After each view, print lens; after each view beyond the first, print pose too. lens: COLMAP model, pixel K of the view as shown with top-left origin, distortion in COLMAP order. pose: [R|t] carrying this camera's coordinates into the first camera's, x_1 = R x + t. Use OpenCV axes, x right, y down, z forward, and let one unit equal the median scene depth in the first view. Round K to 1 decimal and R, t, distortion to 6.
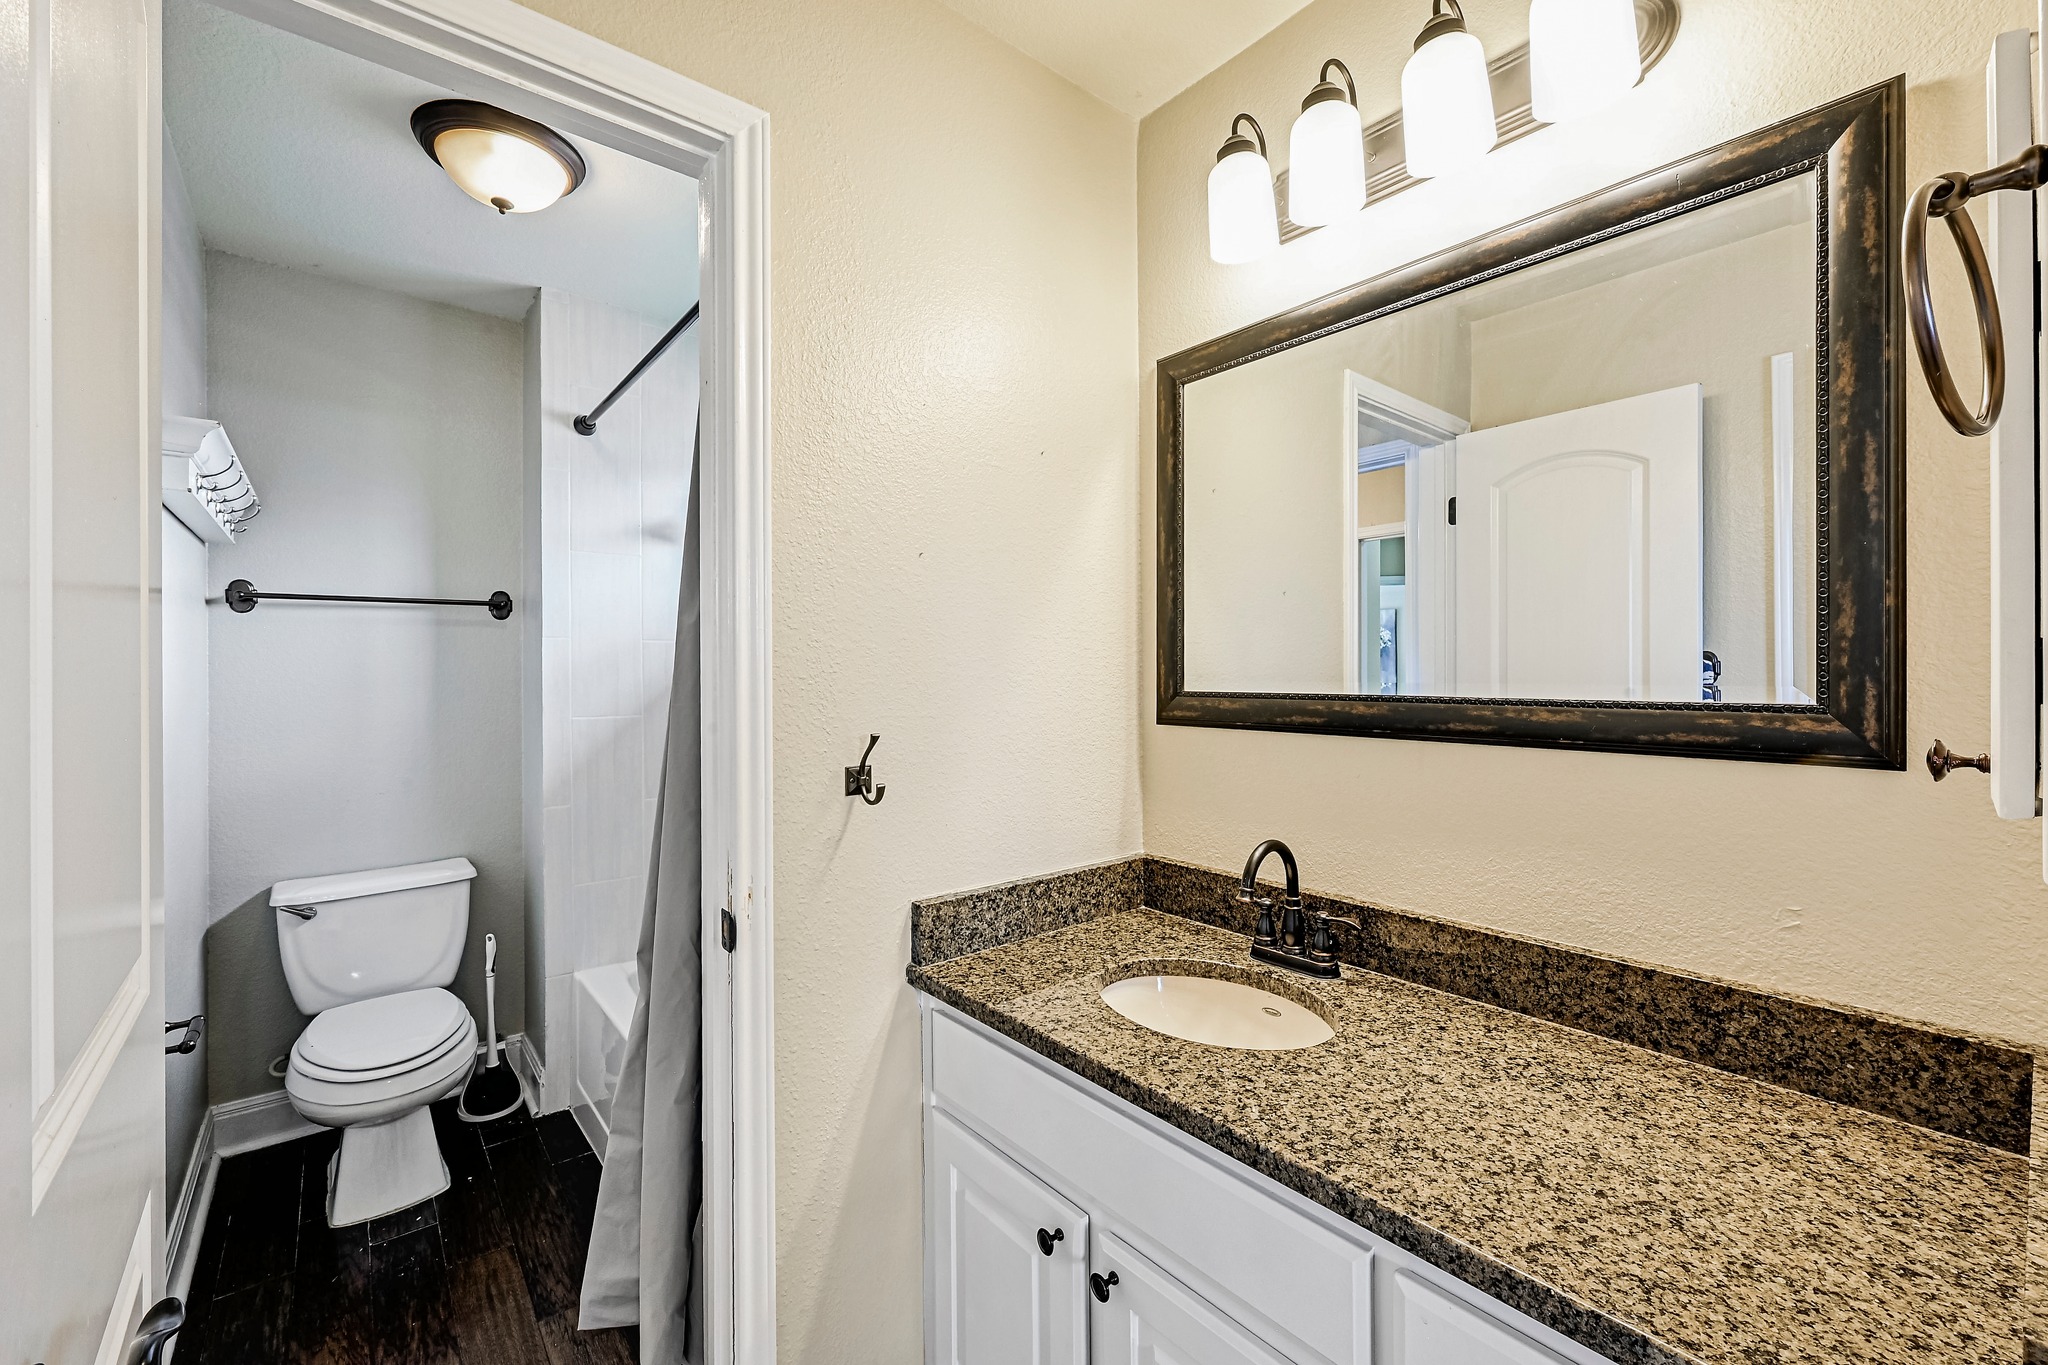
lens RADIAL K [[833.9, 0, 1036.2], [0, 833.9, 677.4], [0, 0, 1]] dist [-0.002715, -0.000194]
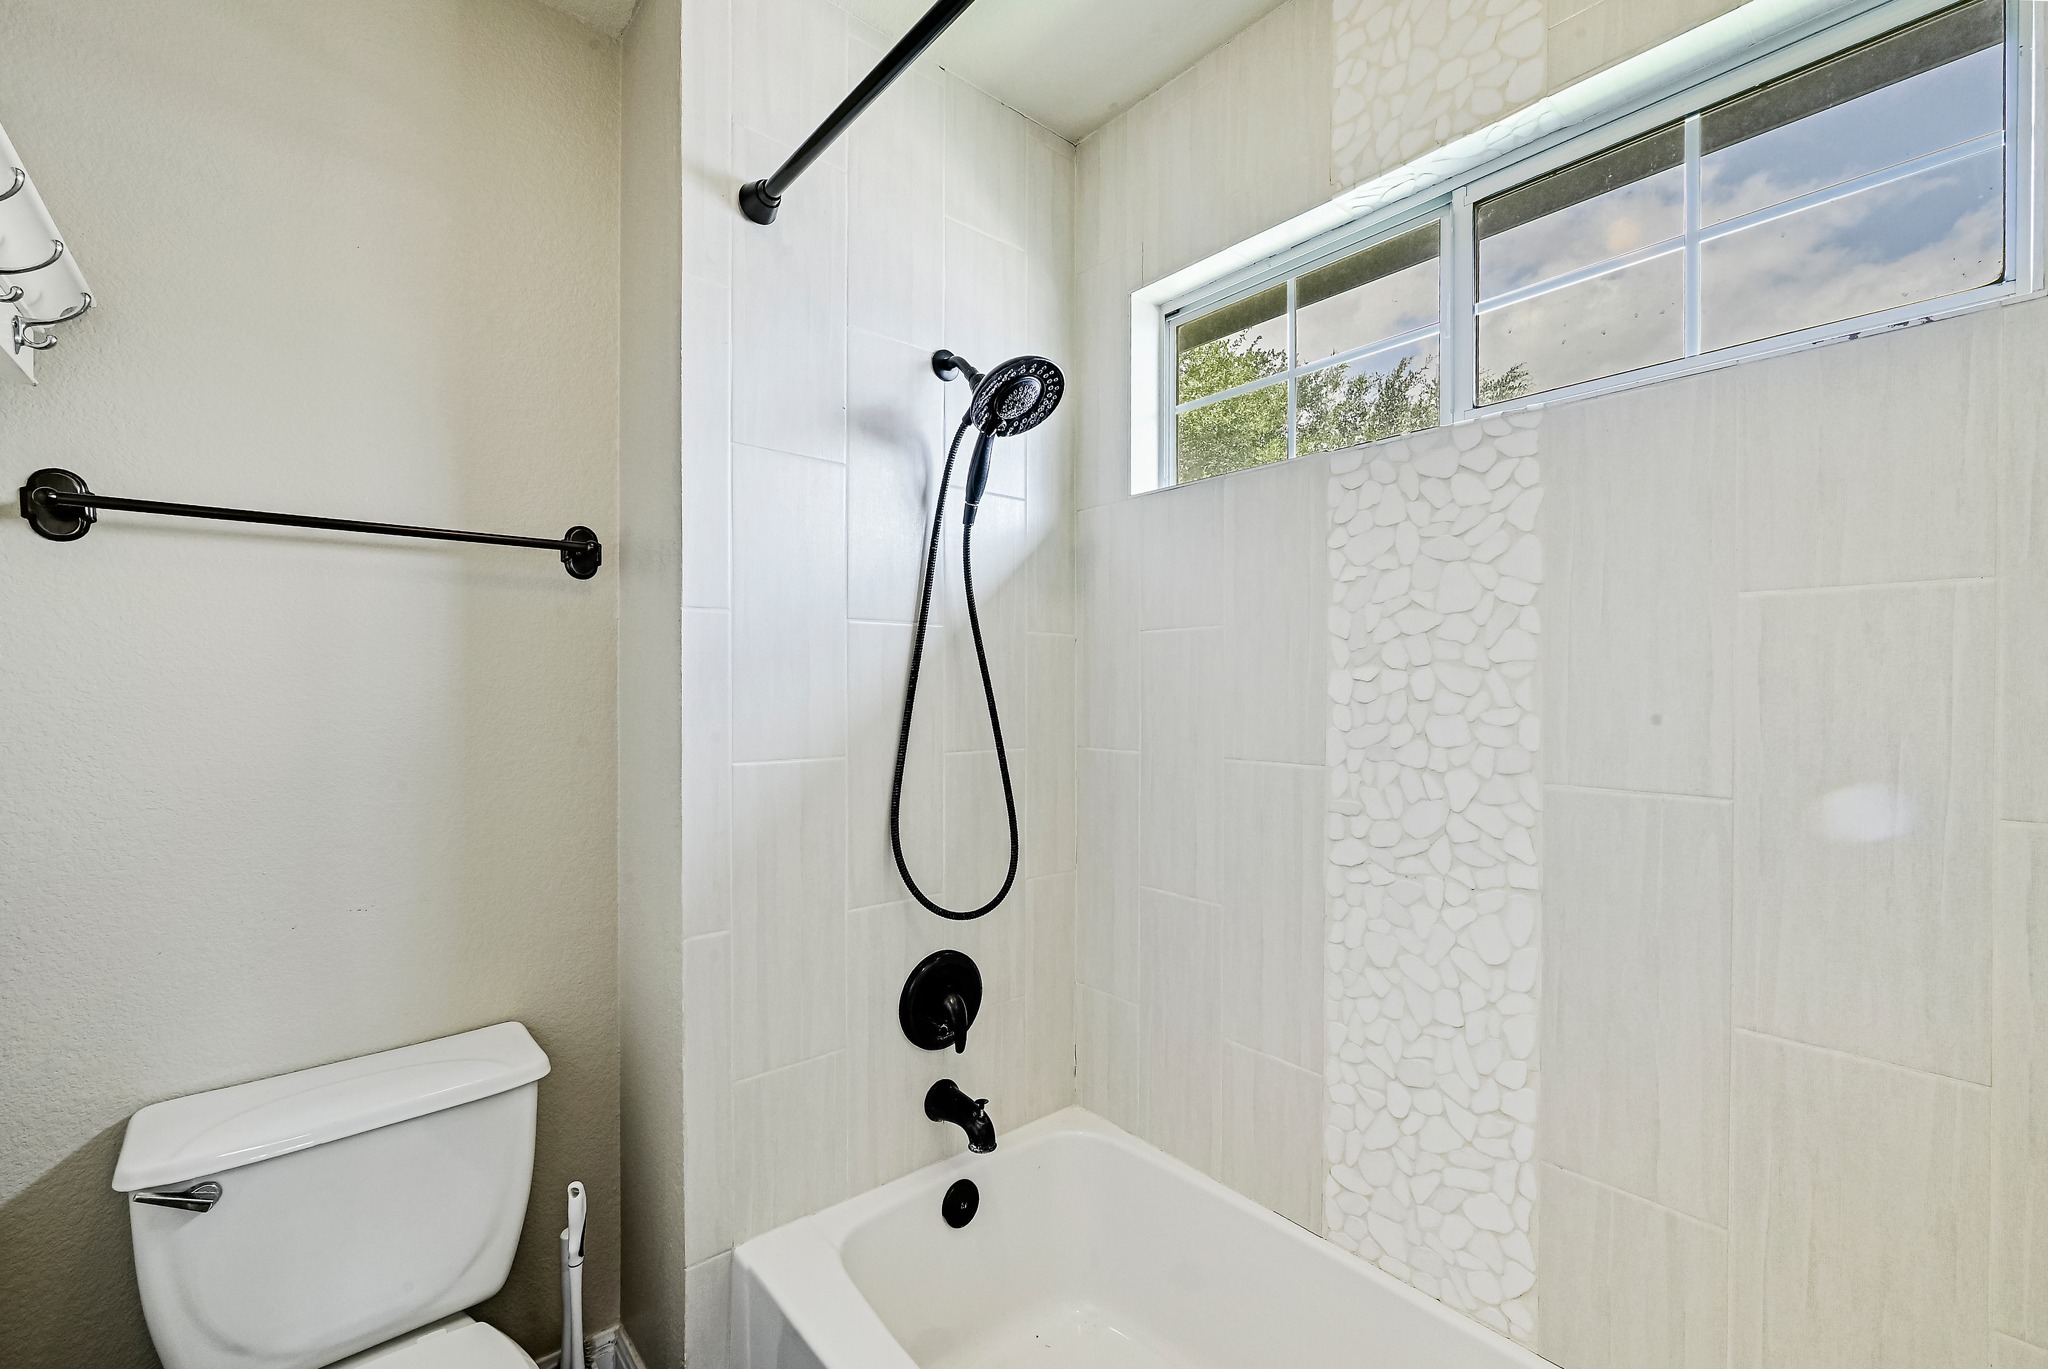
lens RADIAL K [[833.9, 0, 1030.5], [0, 833.9, 690.8], [0, 0, 1]] dist [-0.002715, -0.000194]
pose [[0.999808, 0.007639, 0.018053, -0.384663], [-0.007740, 0.999955, 0.005555, -0.000661], [-0.018010, -0.005694, 0.999822, 0.480424]]
